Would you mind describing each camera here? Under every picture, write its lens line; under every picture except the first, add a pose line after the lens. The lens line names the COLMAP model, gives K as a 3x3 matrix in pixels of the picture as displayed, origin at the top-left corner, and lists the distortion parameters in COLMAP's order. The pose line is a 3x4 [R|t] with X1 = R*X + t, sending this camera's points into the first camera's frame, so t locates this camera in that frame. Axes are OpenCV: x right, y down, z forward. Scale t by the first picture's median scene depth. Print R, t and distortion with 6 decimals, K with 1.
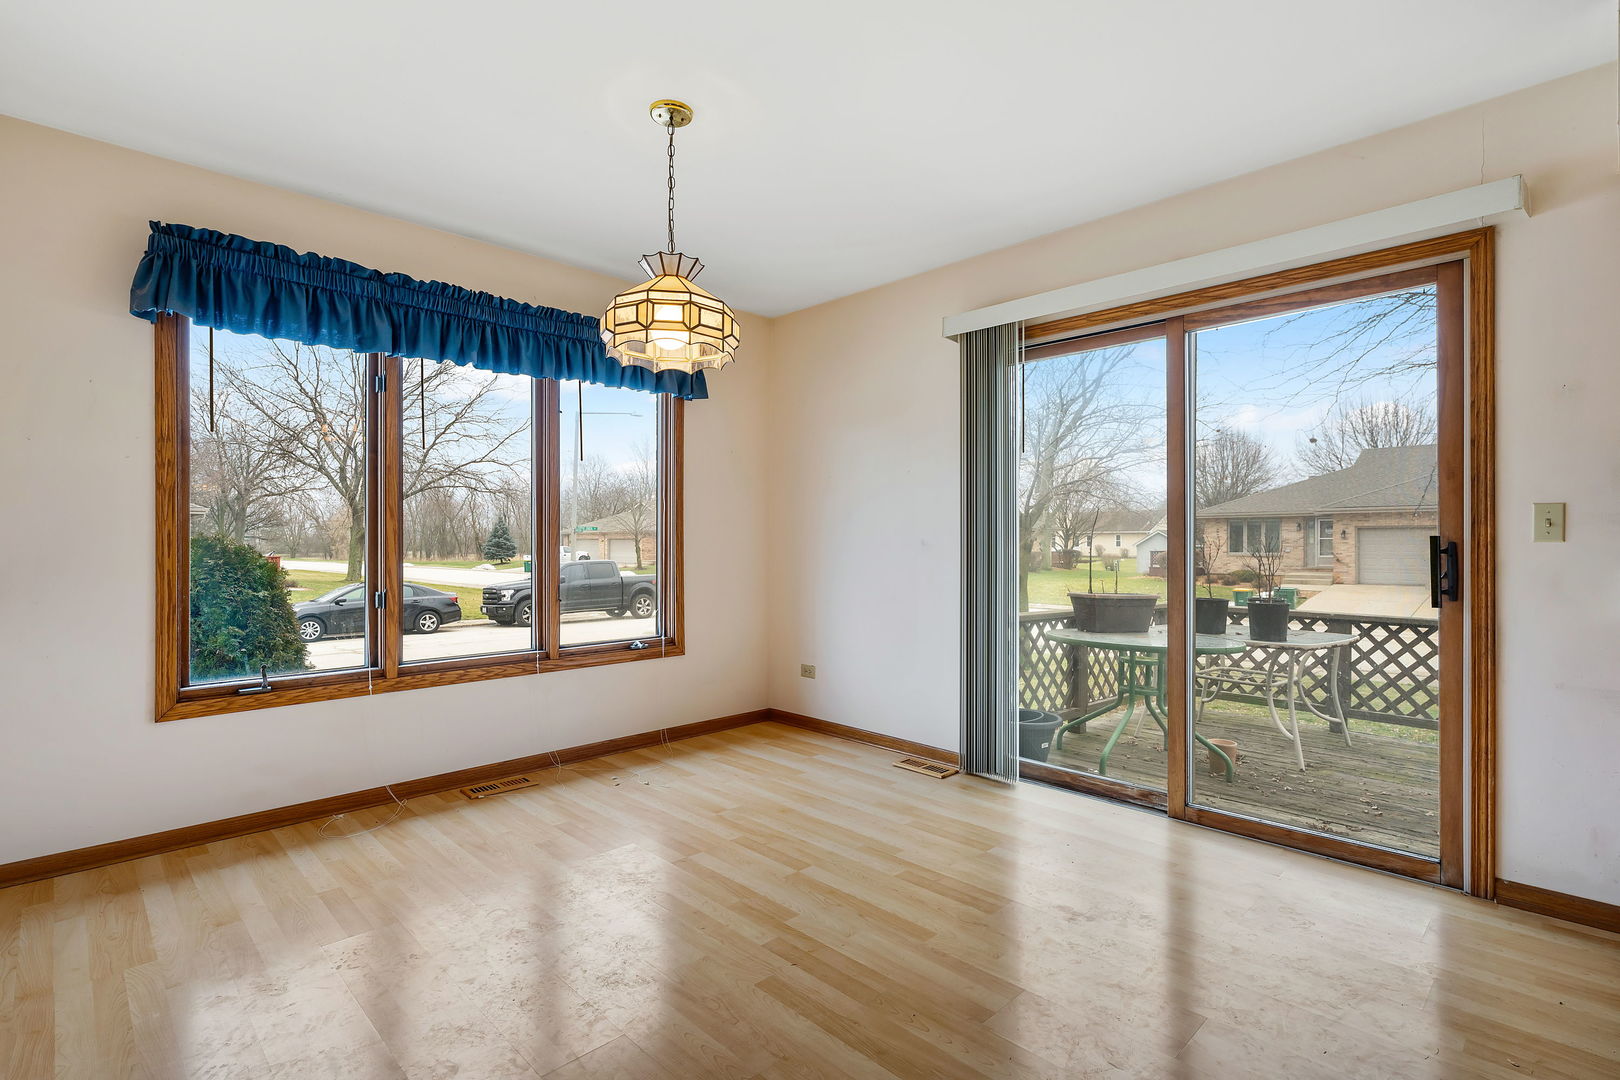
lens RADIAL K [[767.4, 0, 809.1], [0, 767.4, 545.9], [0, 0, 1]] dist [0.000644, 0.000025]
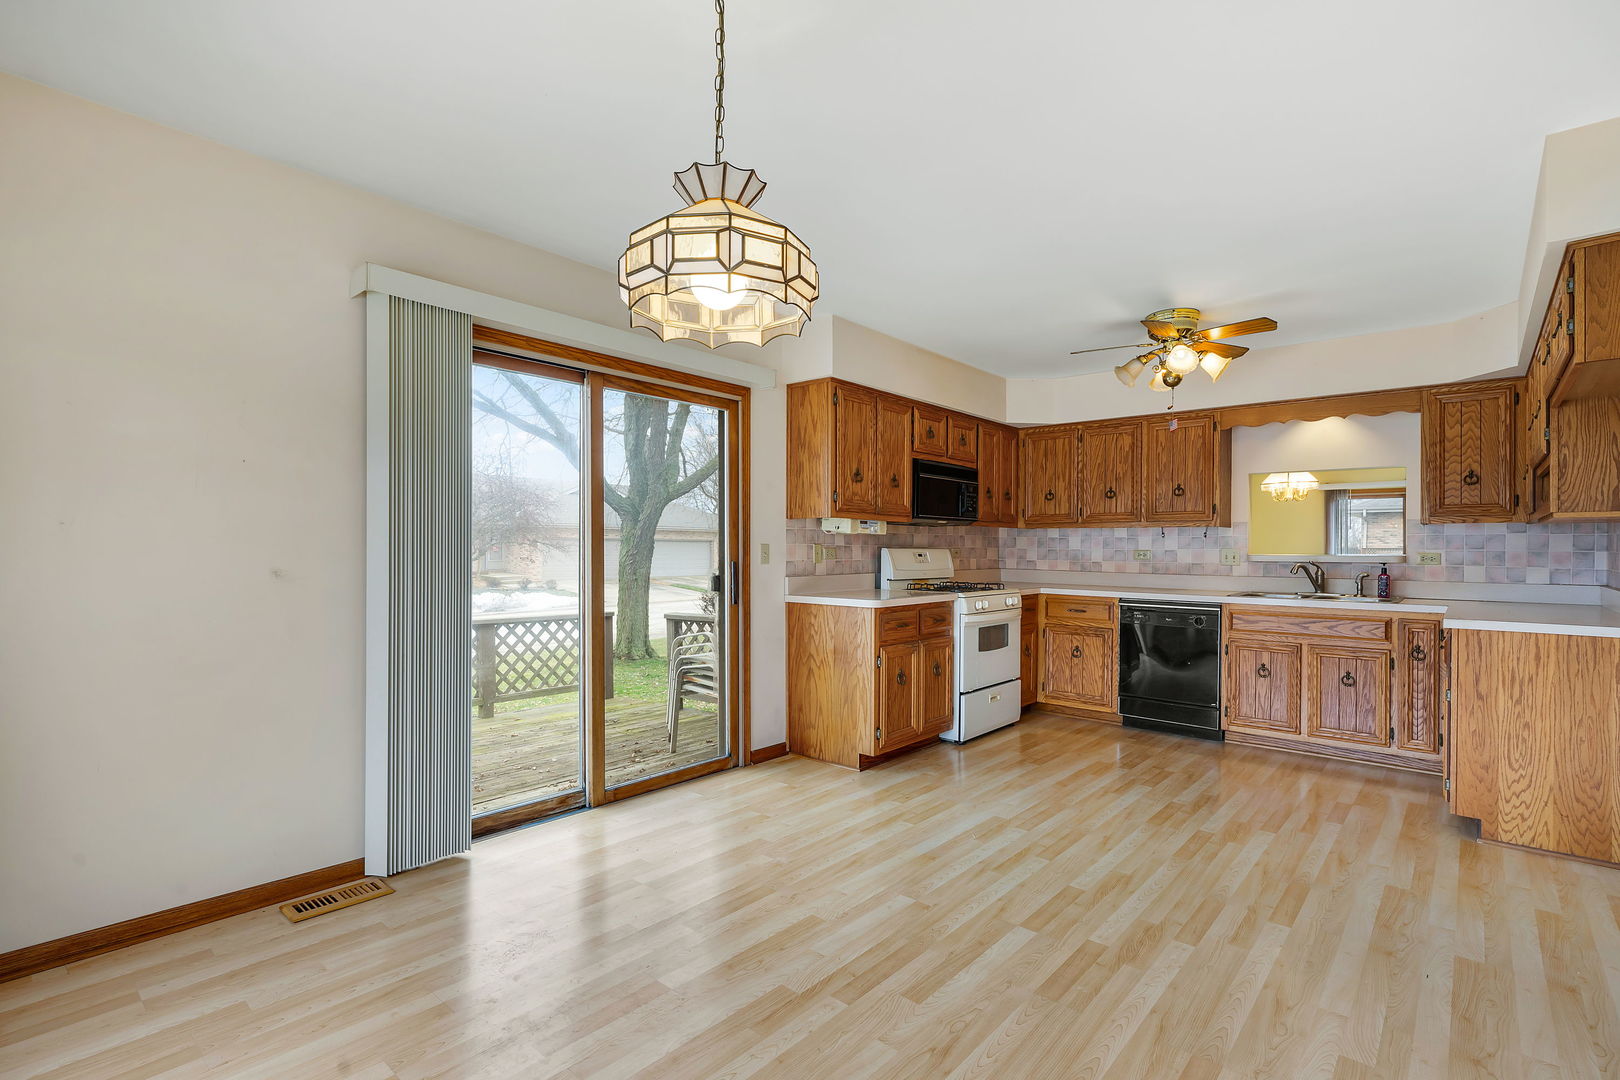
lens RADIAL K [[767.4, 0, 809.1], [0, 767.4, 545.9], [0, 0, 1]] dist [0.000644, 0.000025]
pose [[-0.071678, 0.001629, 0.997427, -0.649355], [-0.001549, 0.999997, -0.001745, -0.033163], [-0.997427, -0.001671, -0.071675, 0.713589]]
